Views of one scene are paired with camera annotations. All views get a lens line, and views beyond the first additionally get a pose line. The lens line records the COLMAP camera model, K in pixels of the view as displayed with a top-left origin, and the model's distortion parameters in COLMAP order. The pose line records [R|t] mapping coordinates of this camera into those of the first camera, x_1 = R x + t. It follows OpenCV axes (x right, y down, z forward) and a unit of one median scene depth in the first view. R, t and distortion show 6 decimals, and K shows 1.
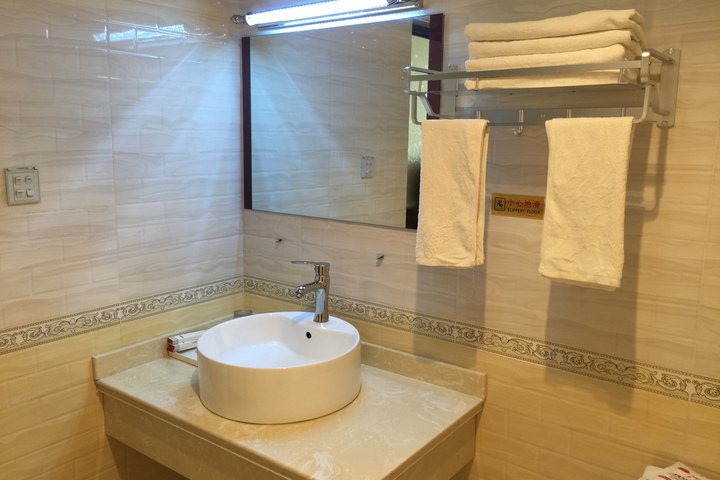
lens RADIAL K [[598.8, 0, 363.7], [0, 598.8, 229.7], [0, 0, 1]] dist [0.051548, -0.085242]
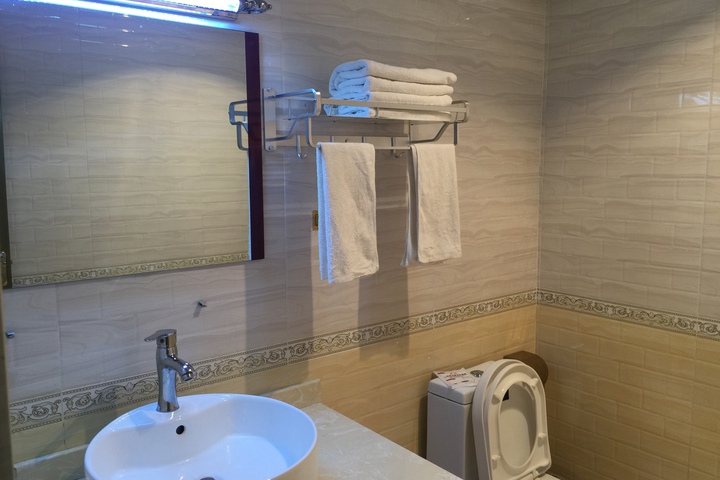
lens RADIAL K [[612.4, 0, 356.3], [0, 612.4, 231.1], [0, 0, 1]] dist [0.067102, -0.076984]
pose [[0.248887, -0.125403, 0.960380, -0.856078], [0.158845, 0.983441, 0.087249, -0.111674], [-0.955418, 0.130837, 0.264685, 0.653041]]
